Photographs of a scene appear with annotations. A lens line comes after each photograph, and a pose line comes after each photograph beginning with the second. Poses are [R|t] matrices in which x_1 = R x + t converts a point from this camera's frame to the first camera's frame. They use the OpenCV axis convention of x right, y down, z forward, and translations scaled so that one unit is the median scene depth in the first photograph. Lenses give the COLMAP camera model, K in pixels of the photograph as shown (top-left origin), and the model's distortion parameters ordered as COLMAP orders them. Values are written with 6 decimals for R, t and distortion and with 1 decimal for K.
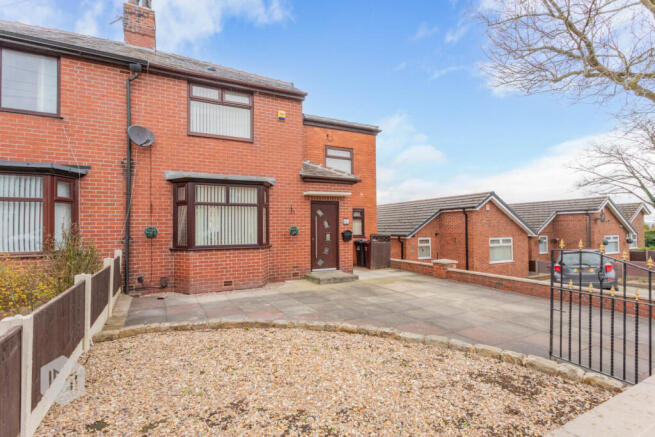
lens RADIAL K [[318.4, 0, 327.1], [0, 318.4, 230.0], [0, 0, 1]] dist [0.001123, 0.000235]
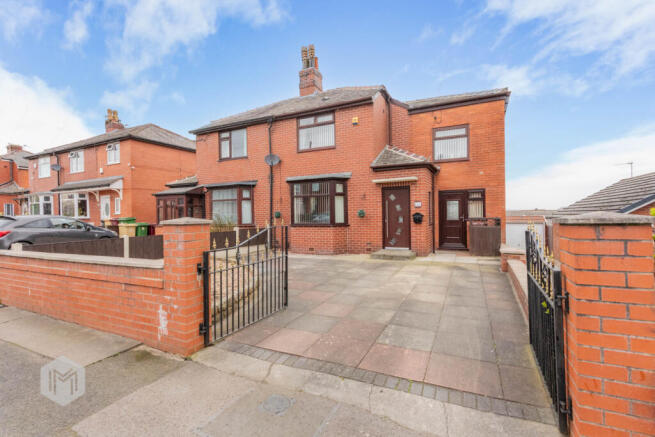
lens RADIAL K [[318.4, 0, 327.1], [0, 318.4, 230.0], [0, 0, 1]] dist [0.001123, 0.000235]
pose [[0.583480, 0.035883, -0.811334, 0.774515], [0.004107, 0.998880, 0.047131, 0.006977], [0.812117, -0.030833, 0.582679, 0.162131]]
